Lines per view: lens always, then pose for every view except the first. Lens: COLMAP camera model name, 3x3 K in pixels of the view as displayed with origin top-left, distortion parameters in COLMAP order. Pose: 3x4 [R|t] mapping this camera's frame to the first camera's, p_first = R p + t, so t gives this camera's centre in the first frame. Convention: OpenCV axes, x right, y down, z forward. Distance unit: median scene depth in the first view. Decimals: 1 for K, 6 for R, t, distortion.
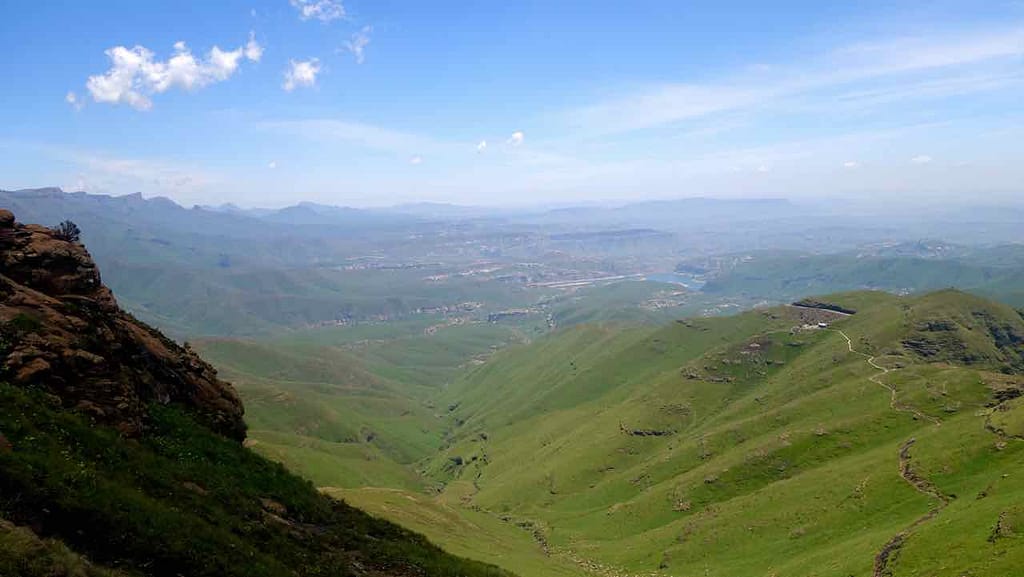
lens RADIAL K [[778.0, 0, 512.0], [0, 778.0, 289.3], [0, 0, 1]] dist [0.001798, -0.000915]
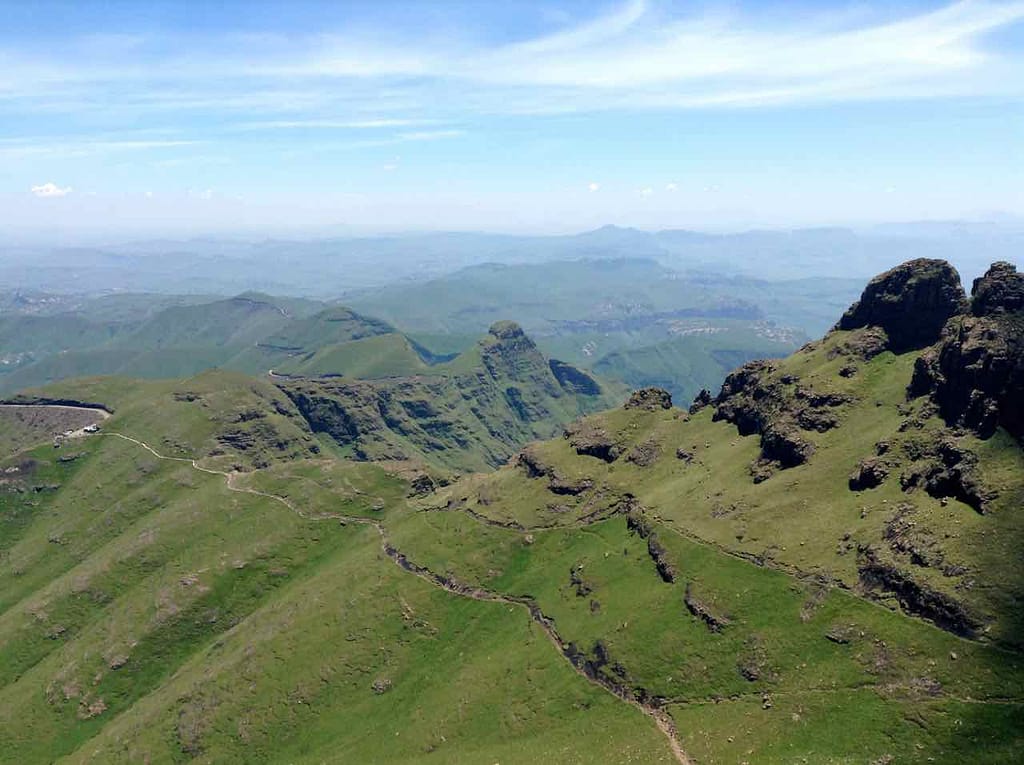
lens RADIAL K [[928.9, 0, 512.1], [0, 928.9, 381.7], [0, 0, 1]] dist [-0.007495, 0.000000]
pose [[0.567750, -0.120733, 0.814299, -0.180112], [0.094589, 0.992203, 0.081160, -0.053894], [-0.817748, 0.030945, 0.574743, 0.100854]]
